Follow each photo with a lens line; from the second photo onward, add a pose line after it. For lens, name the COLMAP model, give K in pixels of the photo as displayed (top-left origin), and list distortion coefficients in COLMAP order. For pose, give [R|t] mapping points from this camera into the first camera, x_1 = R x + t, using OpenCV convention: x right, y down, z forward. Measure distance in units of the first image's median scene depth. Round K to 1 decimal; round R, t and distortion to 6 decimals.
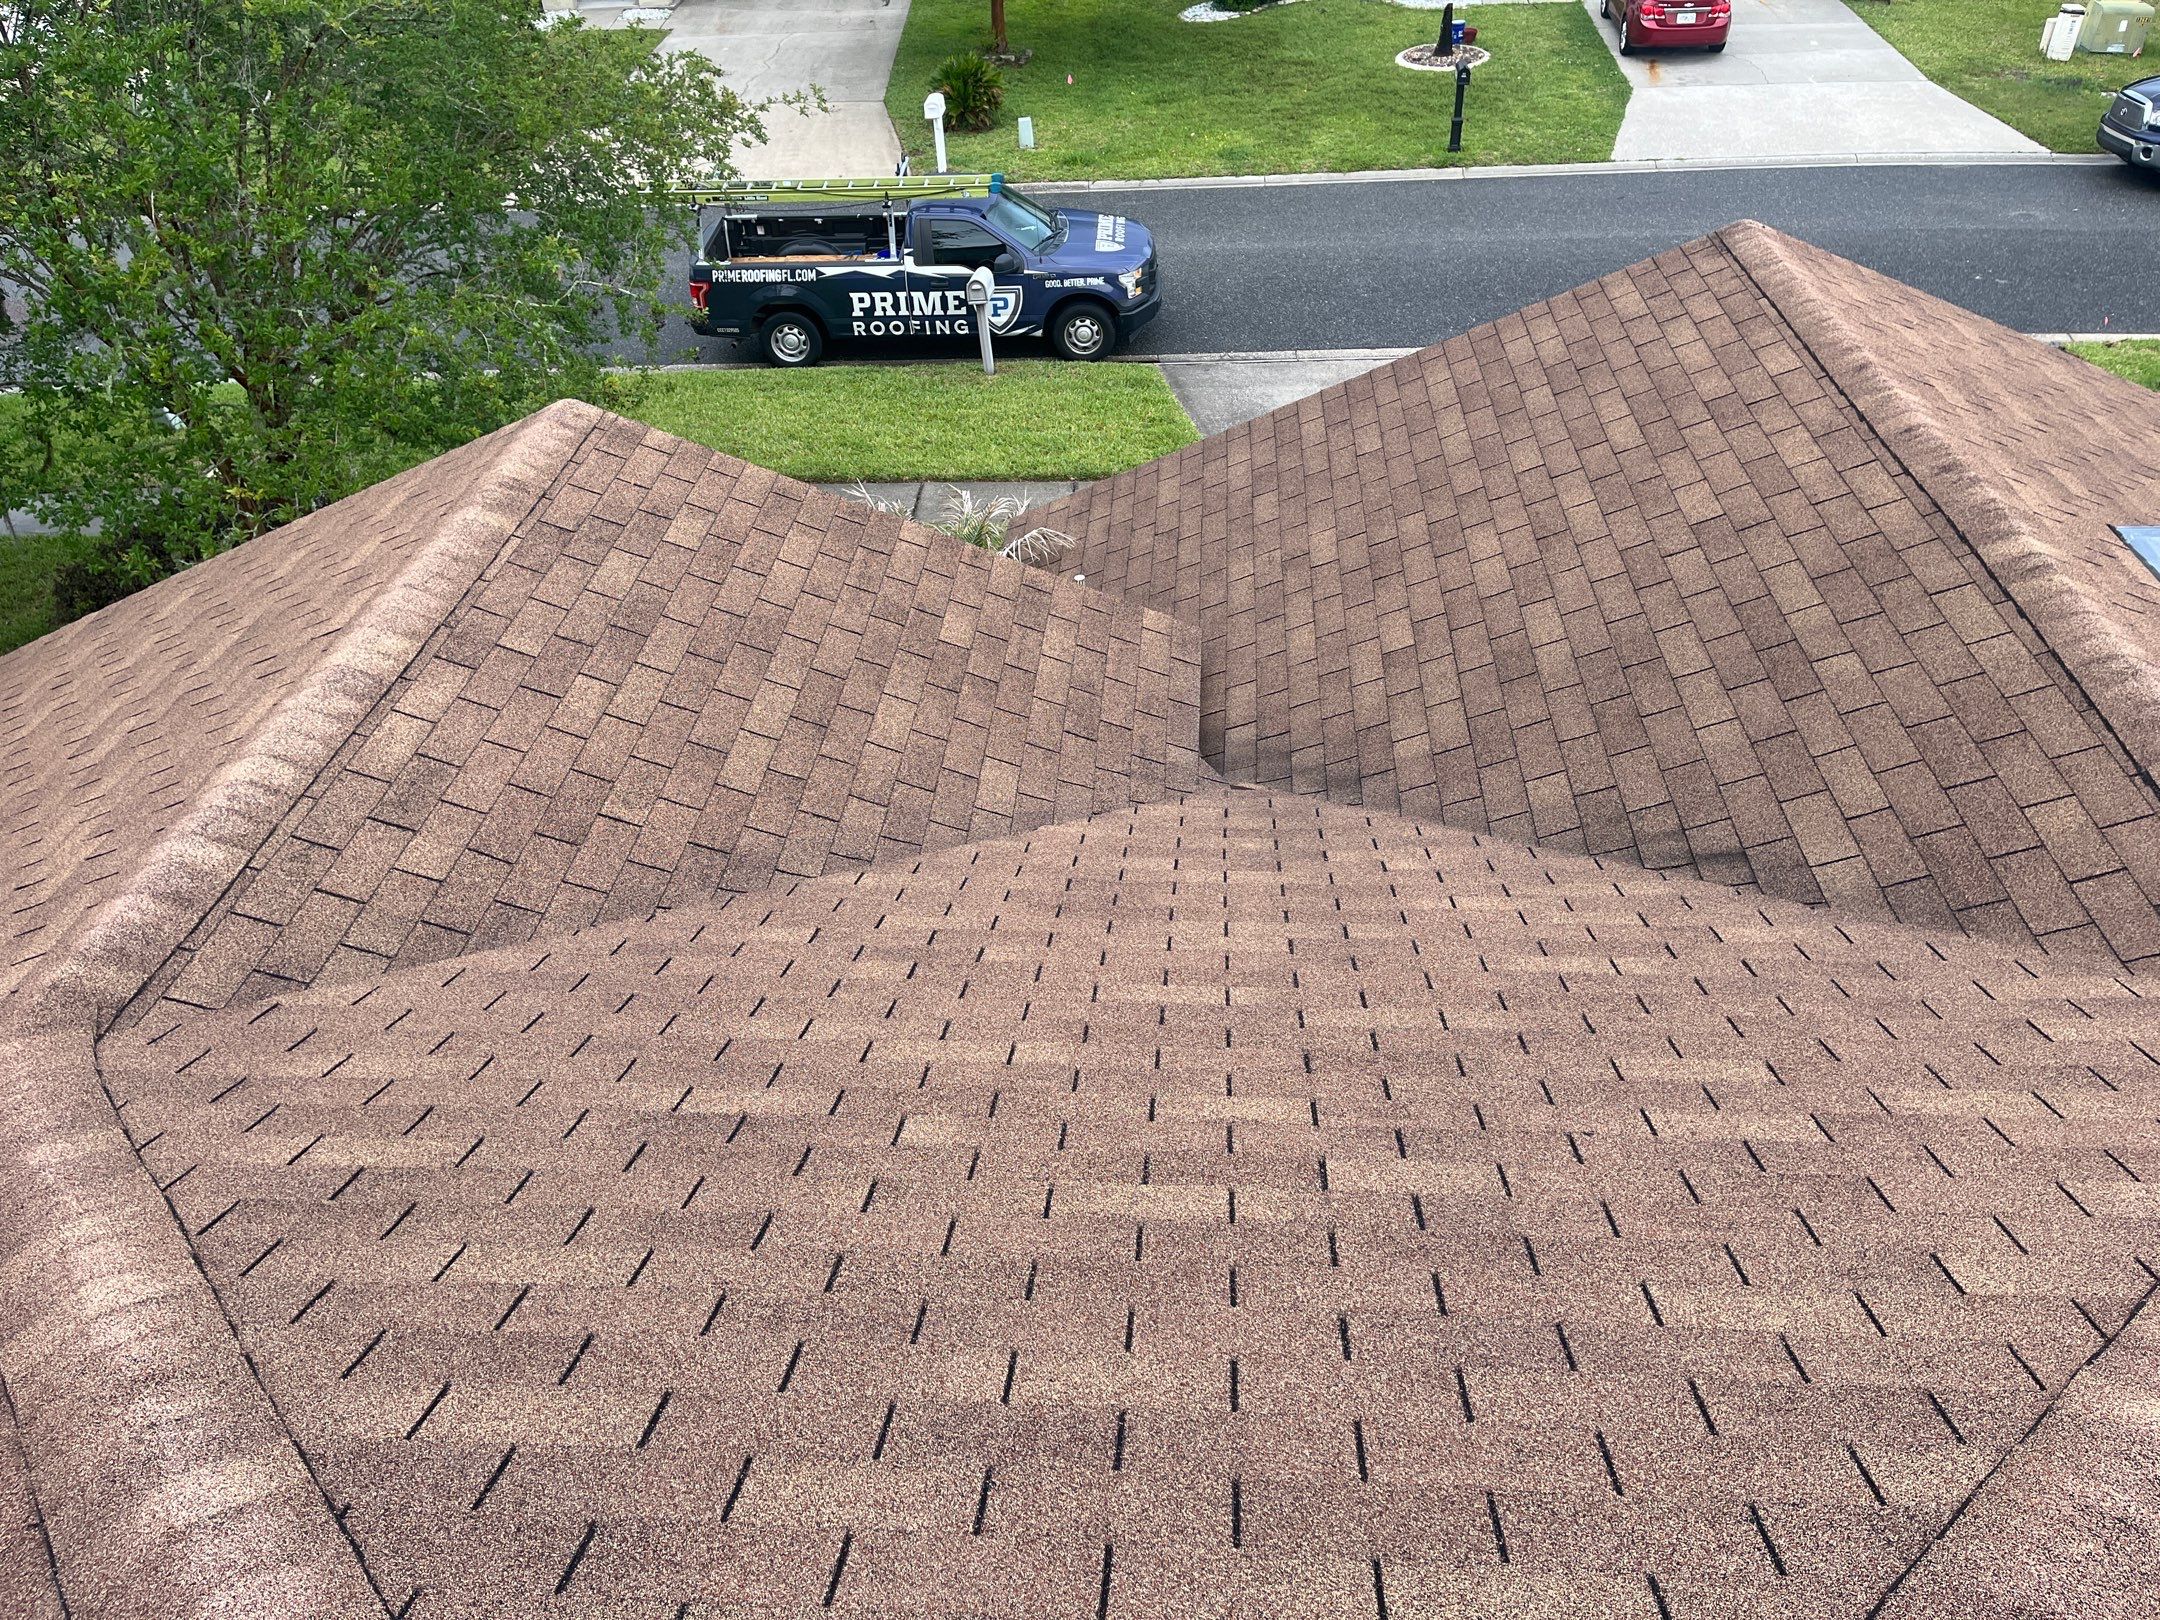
lens RADIAL K [[1677.3, 0, 1078.5], [0, 1677.3, 808.5], [0, 0, 1]] dist [0.011661, -0.002127]
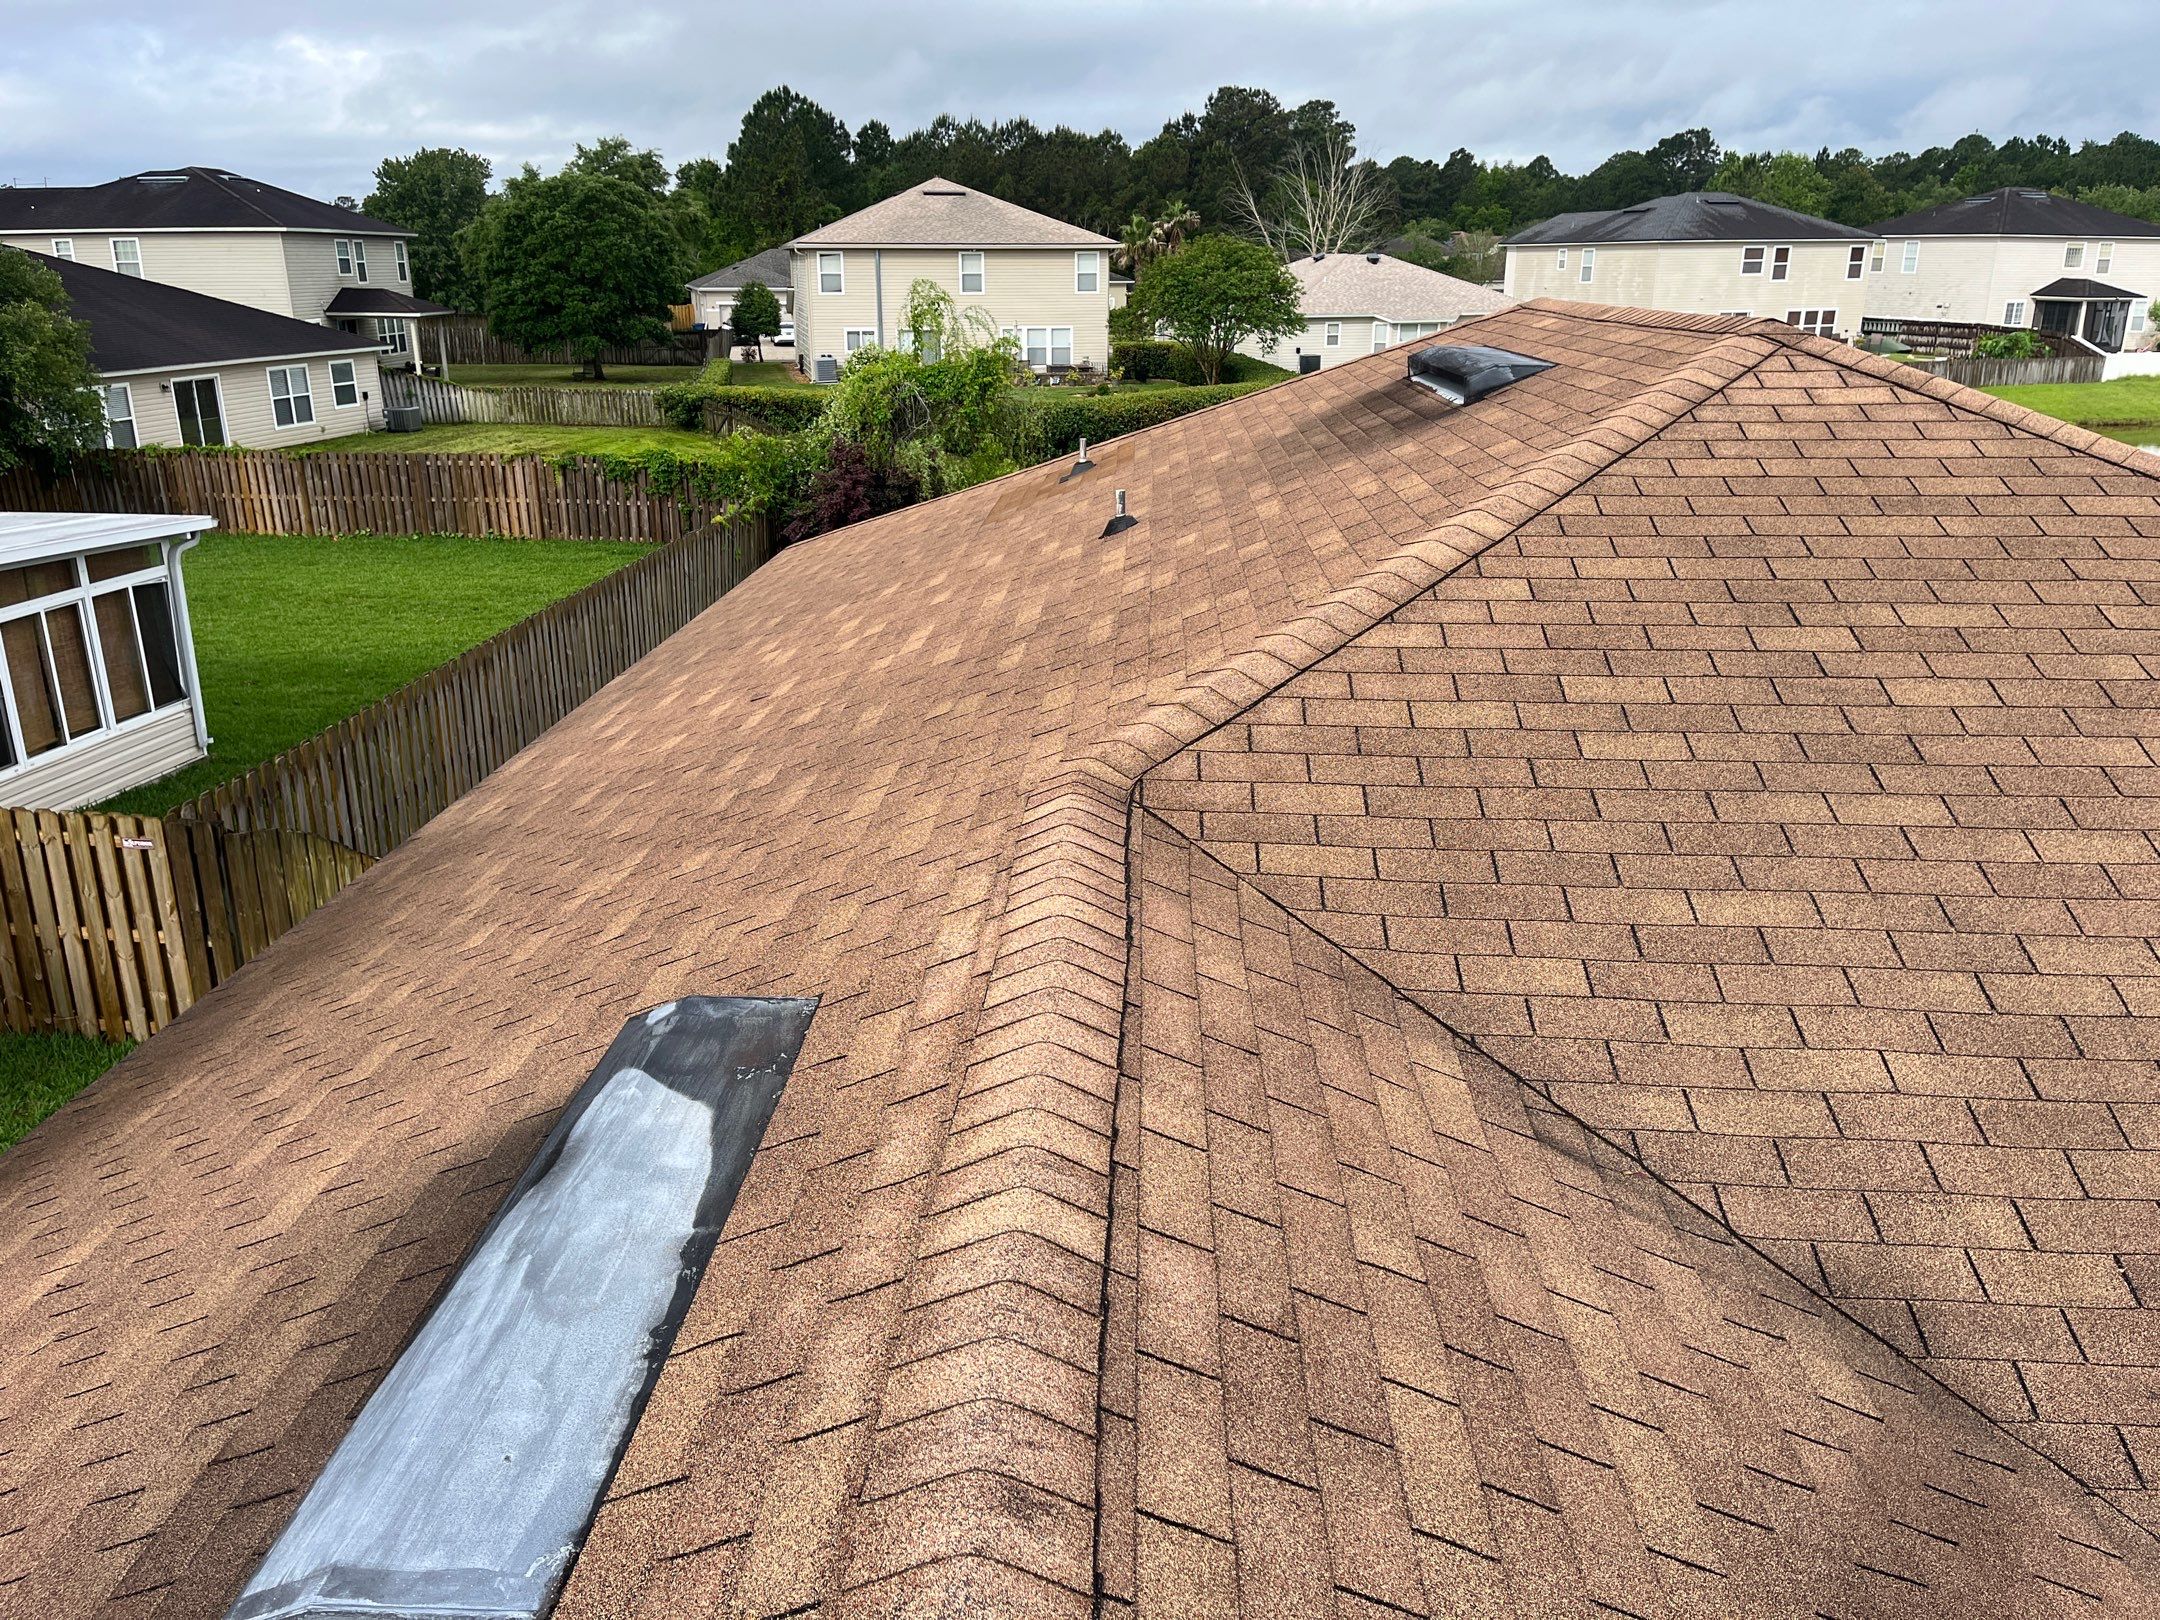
lens RADIAL K [[1677.3, 0, 1077.7], [0, 1677.3, 808.0], [0, 0, 1]] dist [0.011661, -0.002127]
pose [[-0.998820, 0.046633, -0.013557, 0.713656], [0.016561, 0.589495, 0.807602, -0.800058], [0.045653, 0.806425, -0.589571, 1.547726]]
